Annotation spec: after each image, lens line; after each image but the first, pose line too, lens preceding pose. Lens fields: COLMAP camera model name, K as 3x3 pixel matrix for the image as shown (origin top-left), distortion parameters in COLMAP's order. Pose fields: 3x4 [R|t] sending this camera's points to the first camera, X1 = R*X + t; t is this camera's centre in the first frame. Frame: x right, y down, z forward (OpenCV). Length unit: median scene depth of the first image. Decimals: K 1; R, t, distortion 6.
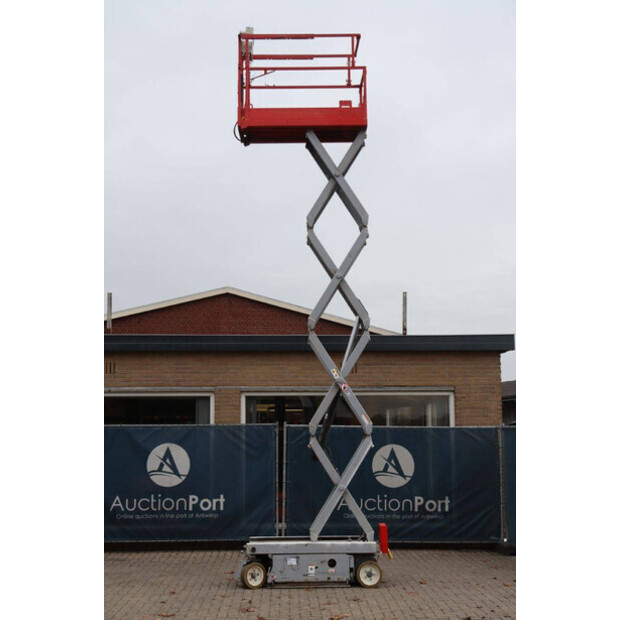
lens RADIAL K [[985.5, 0, 310.0], [0, 985.5, 310.0], [0, 0, 1]] dist [0.099977, 0.056417]
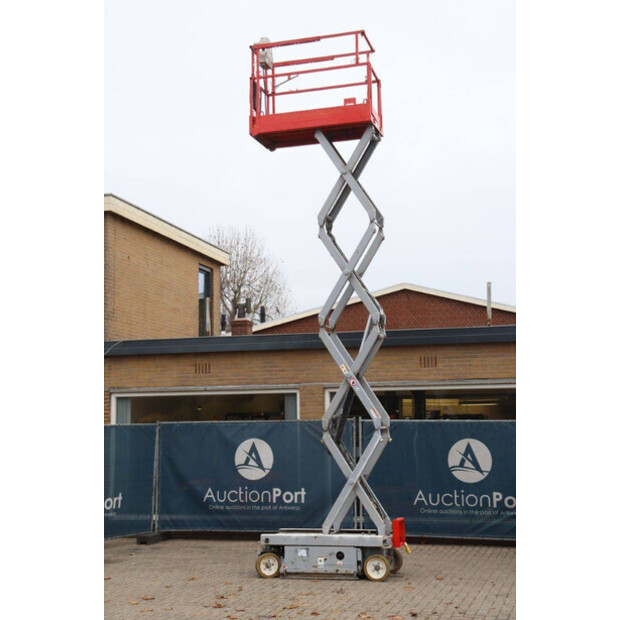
lens RADIAL K [[985.5, 0, 310.0], [0, 985.5, 310.0], [0, 0, 1]] dist [0.099977, 0.056417]
pose [[0.953393, -0.044831, -0.298381, 0.272116], [0.046175, 0.998930, -0.002548, 0.004499], [0.298176, -0.011348, 0.954443, 0.021548]]
